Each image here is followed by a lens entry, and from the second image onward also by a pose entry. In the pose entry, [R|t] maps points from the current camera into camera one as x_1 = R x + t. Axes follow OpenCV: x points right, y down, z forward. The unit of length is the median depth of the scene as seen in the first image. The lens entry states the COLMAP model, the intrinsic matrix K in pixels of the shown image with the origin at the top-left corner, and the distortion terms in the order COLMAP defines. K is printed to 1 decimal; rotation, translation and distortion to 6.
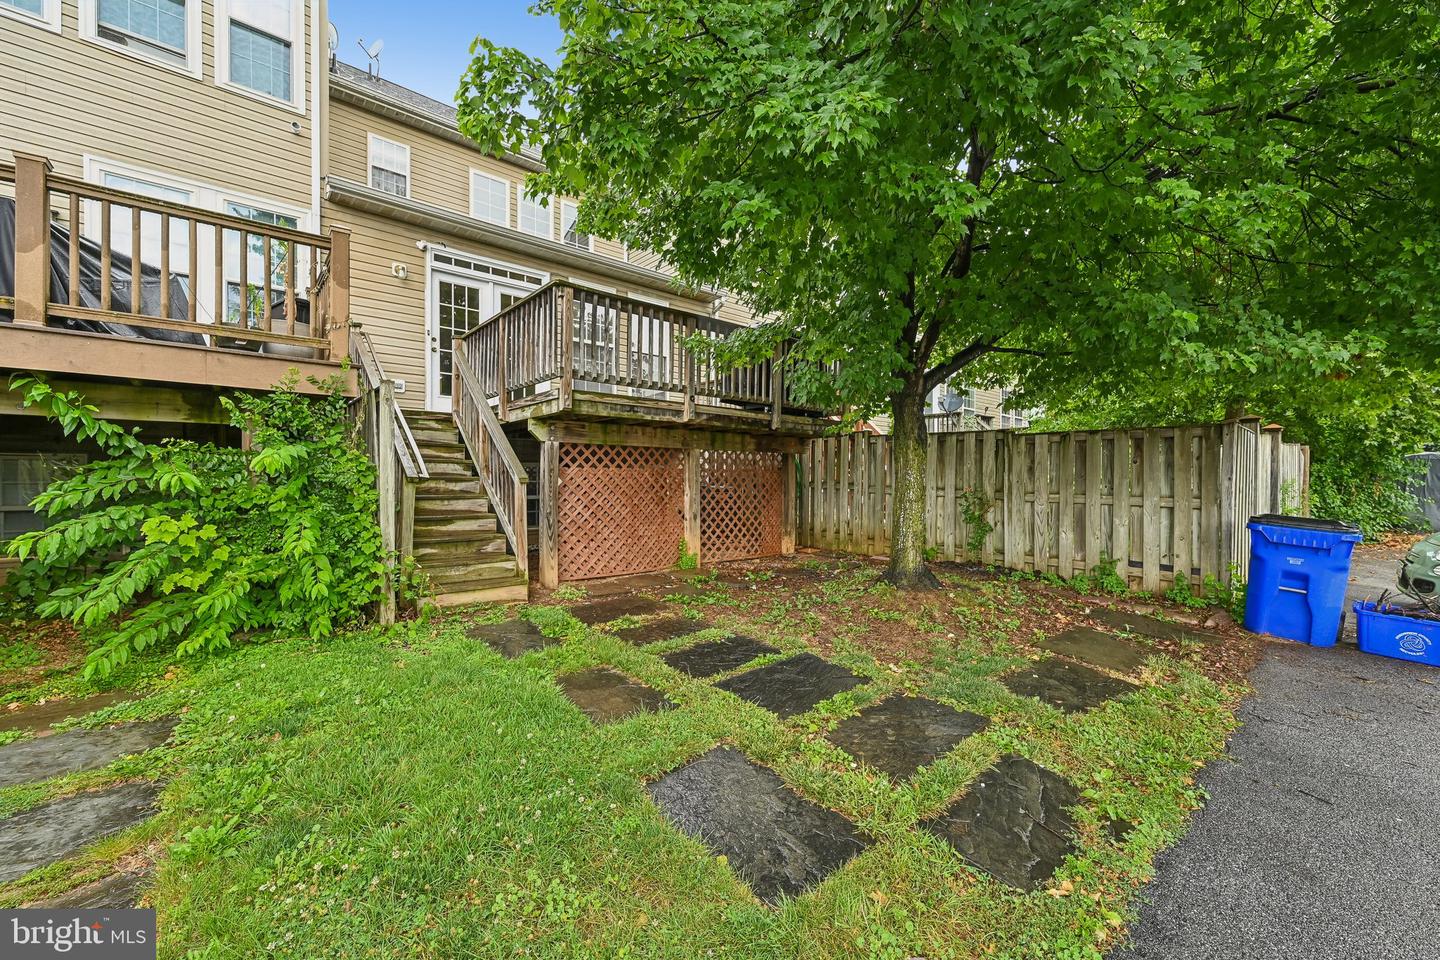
lens RADIAL K [[566.2, 0, 728.1], [0, 566.2, 484.6], [0, 0, 1]] dist [0.001009, 0.000087]
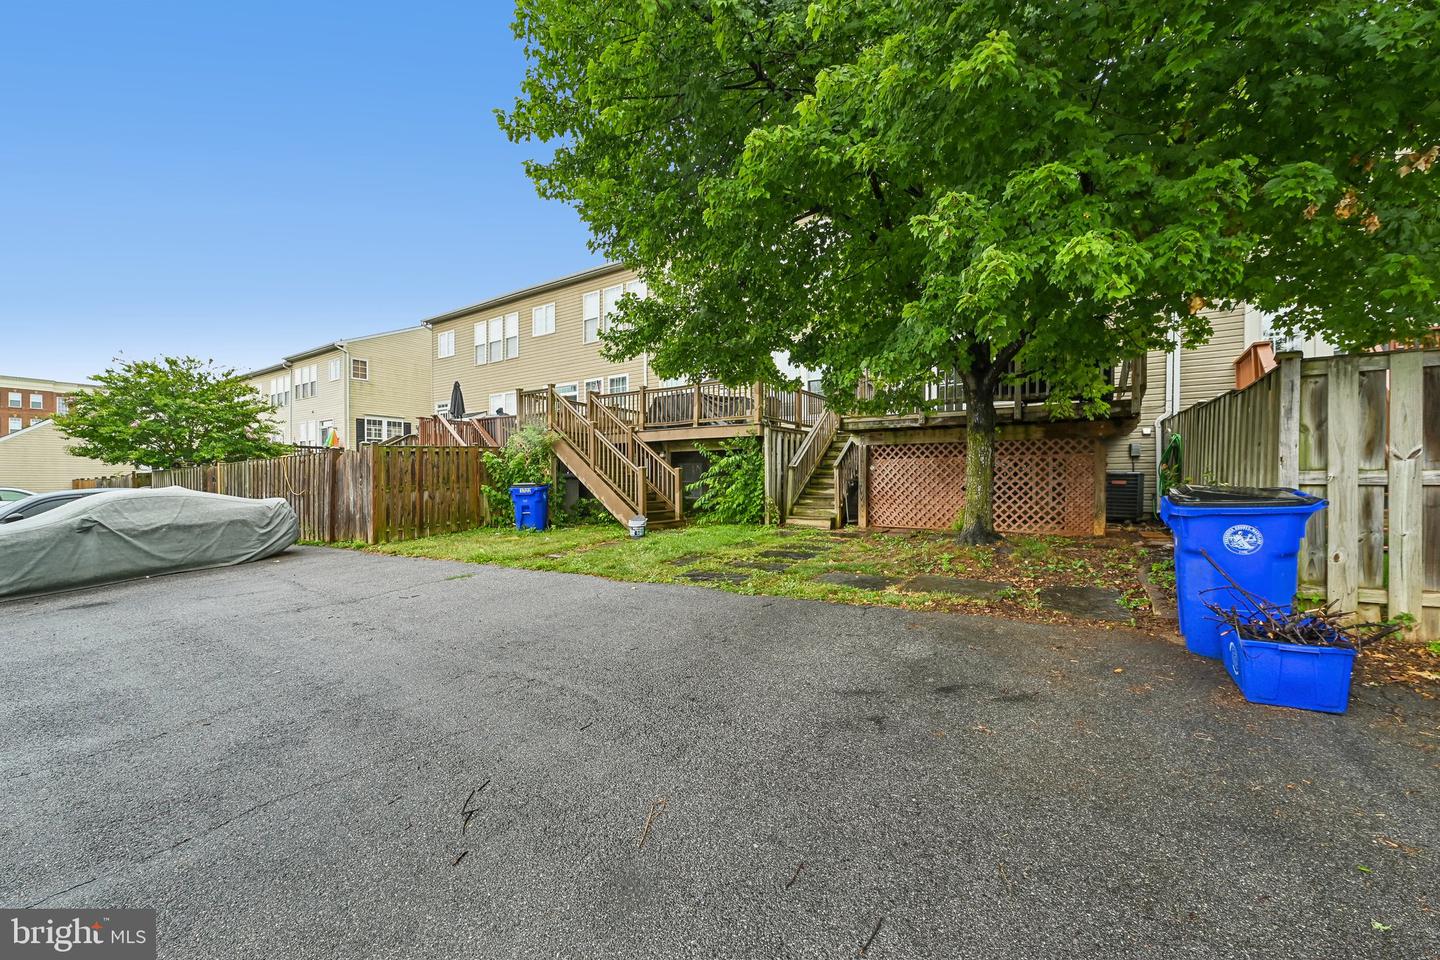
lens RADIAL K [[566.2, 0, 728.1], [0, 566.2, 484.6], [0, 0, 1]] dist [0.001009, 0.000087]
pose [[0.262621, 0.005382, -0.964884, 1.235442], [-0.005121, 0.999978, 0.004183, 0.040430], [0.964886, 0.003843, 0.262642, 0.127931]]
